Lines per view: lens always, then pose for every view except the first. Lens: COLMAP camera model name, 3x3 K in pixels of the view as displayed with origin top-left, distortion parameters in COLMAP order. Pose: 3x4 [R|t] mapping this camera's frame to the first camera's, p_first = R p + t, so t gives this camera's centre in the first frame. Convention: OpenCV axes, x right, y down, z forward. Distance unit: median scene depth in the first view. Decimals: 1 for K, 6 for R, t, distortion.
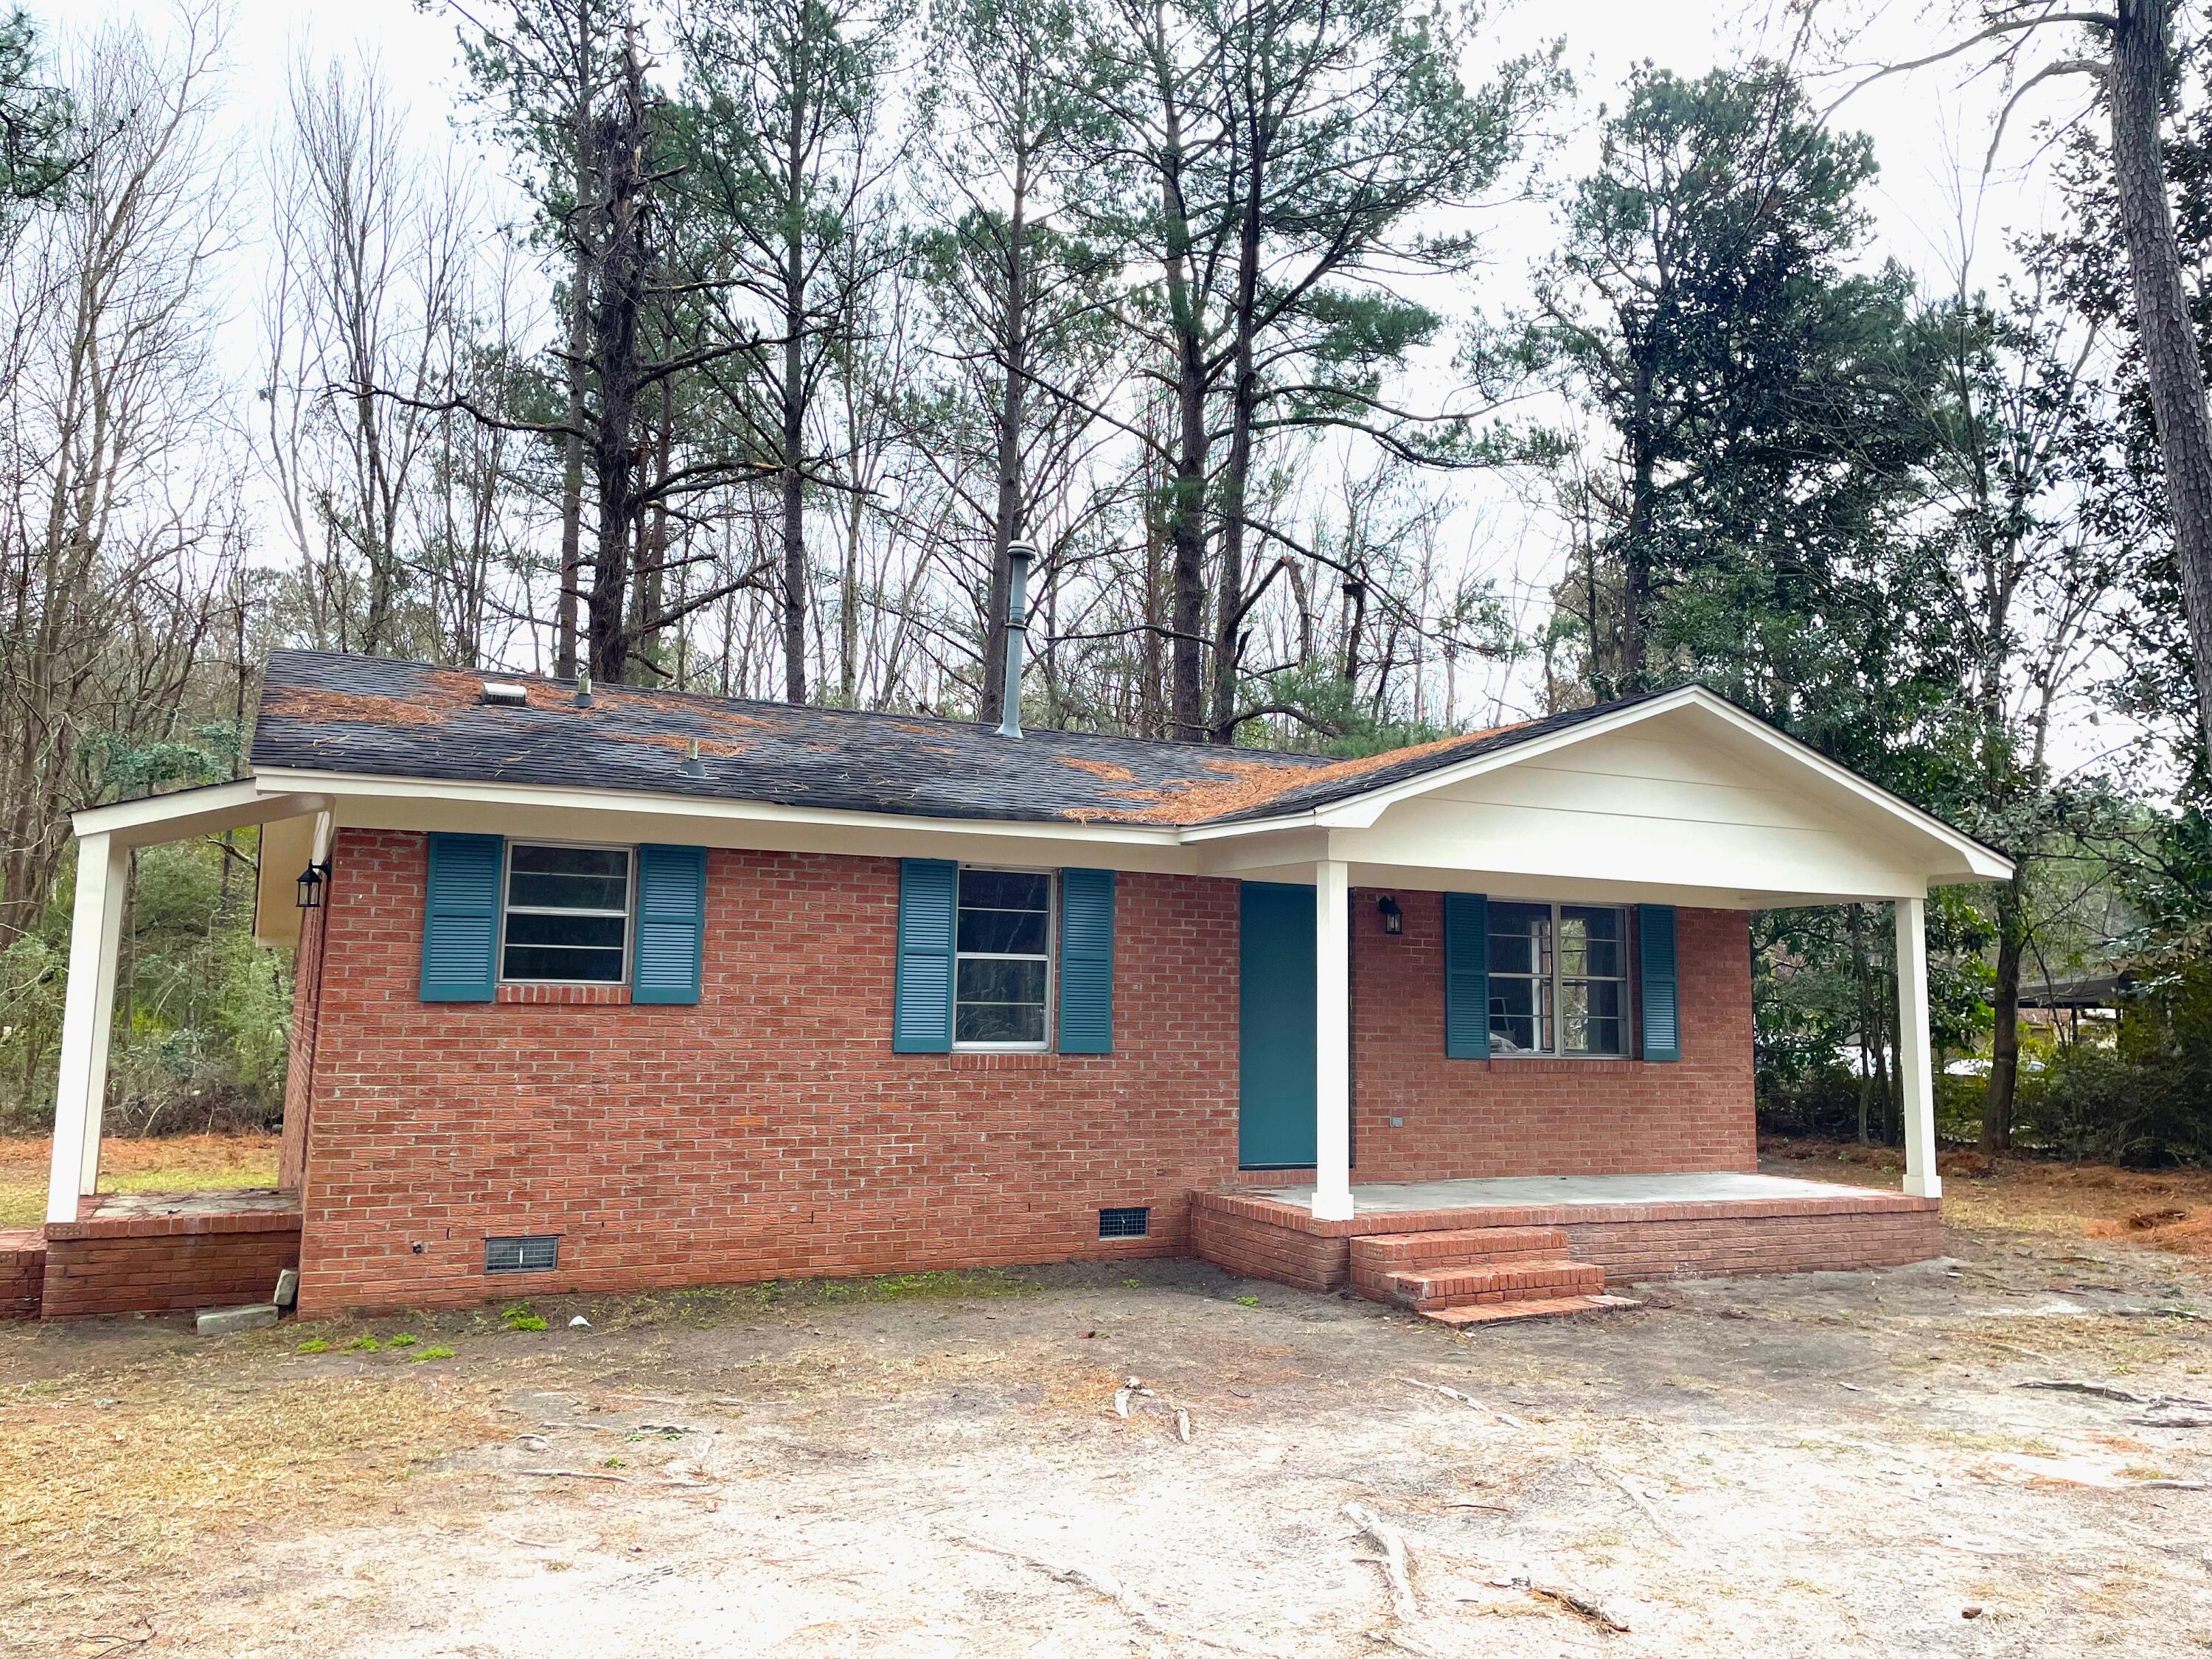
lens RADIAL K [[1674.0, 0, 1127.1], [0, 1674.0, 819.3], [0, 0, 1]] dist [0.088522, -0.119862]
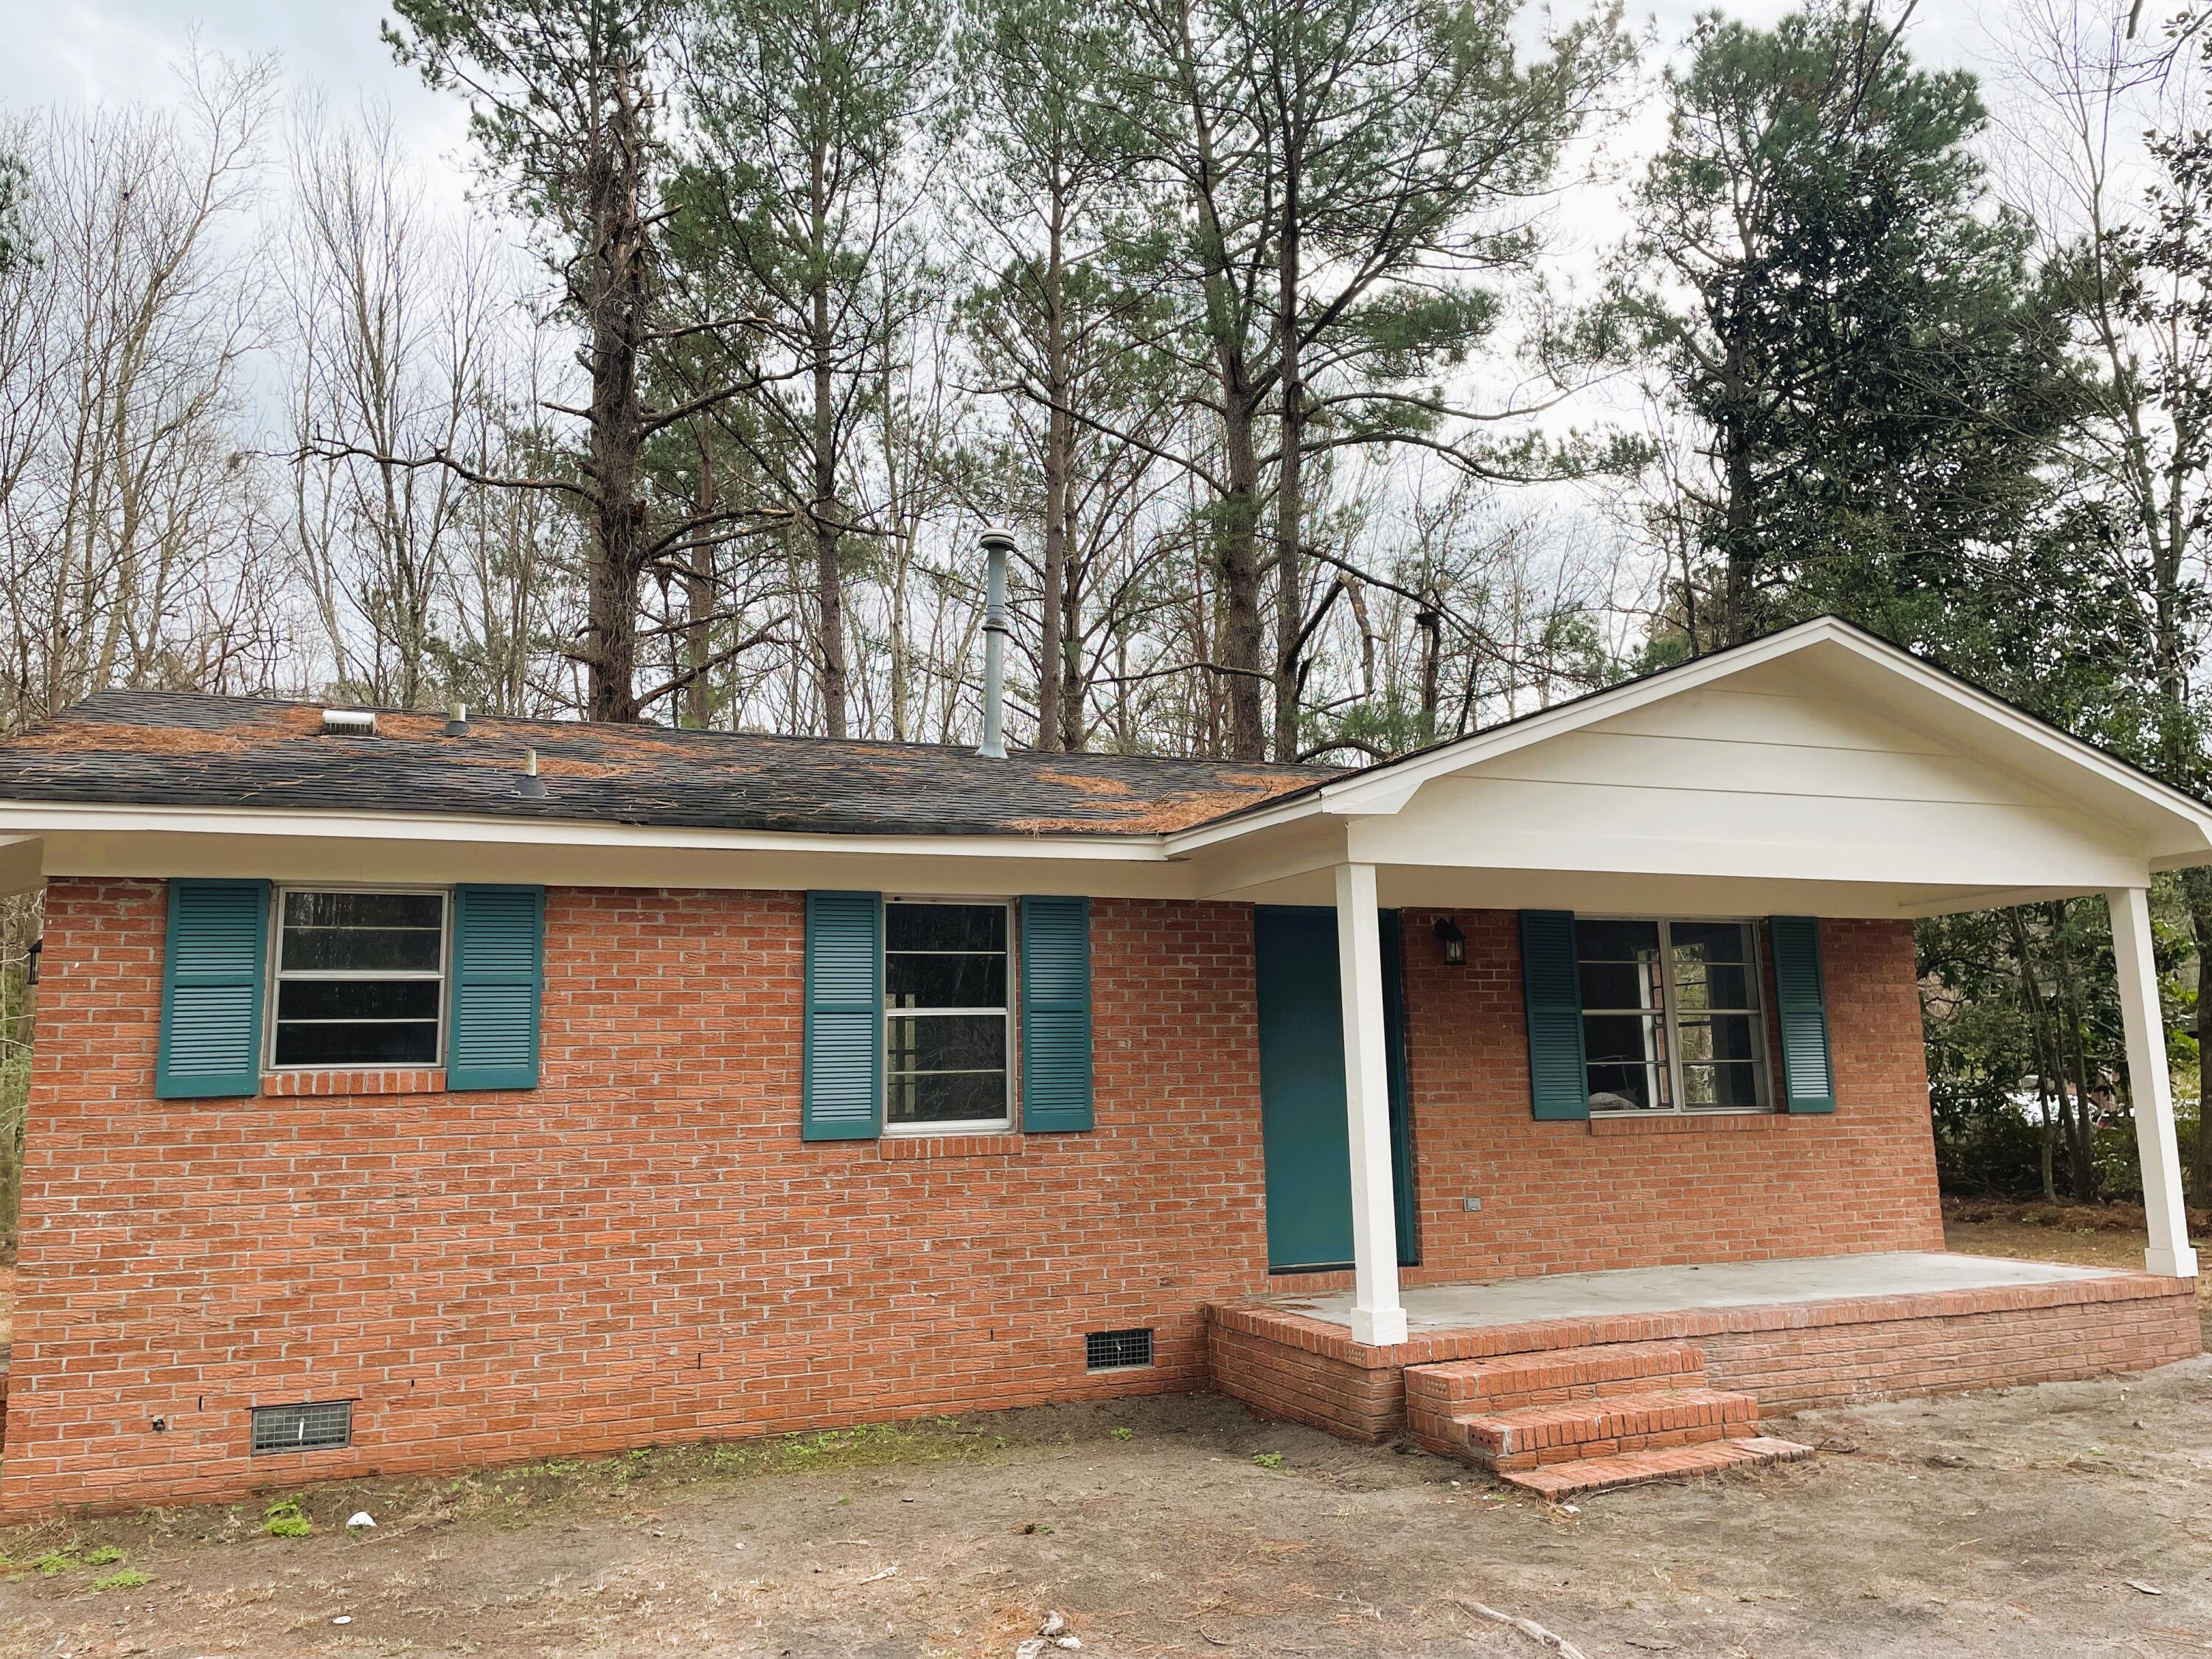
lens RADIAL K [[1674.0, 0, 1113.2], [0, 1674.0, 831.5], [0, 0, 1]] dist [0.088522, -0.119862]
pose [[0.996373, -0.051805, -0.067505, 0.059859], [0.049142, 0.997969, -0.040536, 0.032648], [0.069468, 0.037072, 0.996895, 0.214699]]
